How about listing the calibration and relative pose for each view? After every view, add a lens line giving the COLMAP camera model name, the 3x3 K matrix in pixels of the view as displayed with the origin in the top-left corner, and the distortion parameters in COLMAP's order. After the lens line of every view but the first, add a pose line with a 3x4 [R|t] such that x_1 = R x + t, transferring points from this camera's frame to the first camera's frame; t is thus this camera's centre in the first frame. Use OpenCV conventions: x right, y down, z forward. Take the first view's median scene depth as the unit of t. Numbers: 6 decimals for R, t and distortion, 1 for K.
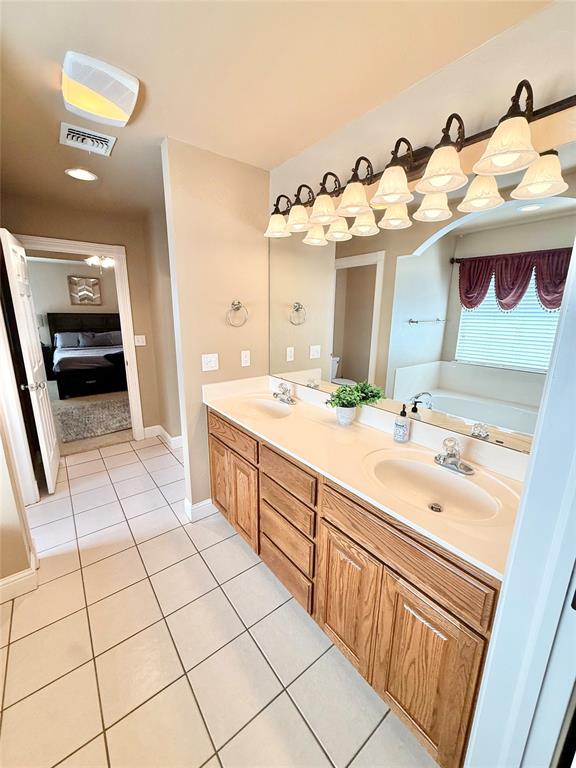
lens RADIAL K [[313.6, 0, 291.8], [0, 313.6, 383.9], [0, 0, 1]] dist [0.000841, 0.000094]
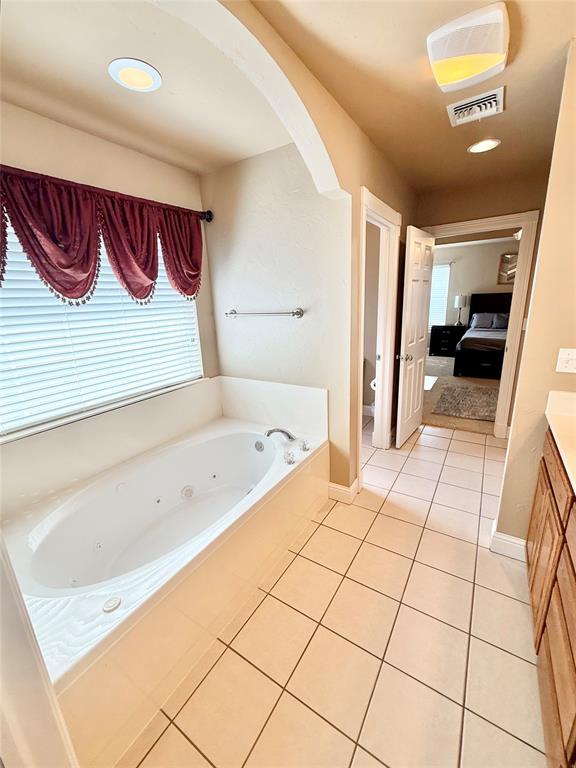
lens RADIAL K [[321.2, 0, 288.0], [0, 321.2, 384.0], [0, 0, 1]] dist [0.017055, 0.000041]
pose [[0.326897, 0.227874, -0.917176, 0.133947], [-0.177799, 0.967994, 0.177129, -0.025090], [0.928184, 0.105170, 0.356950, 0.112029]]
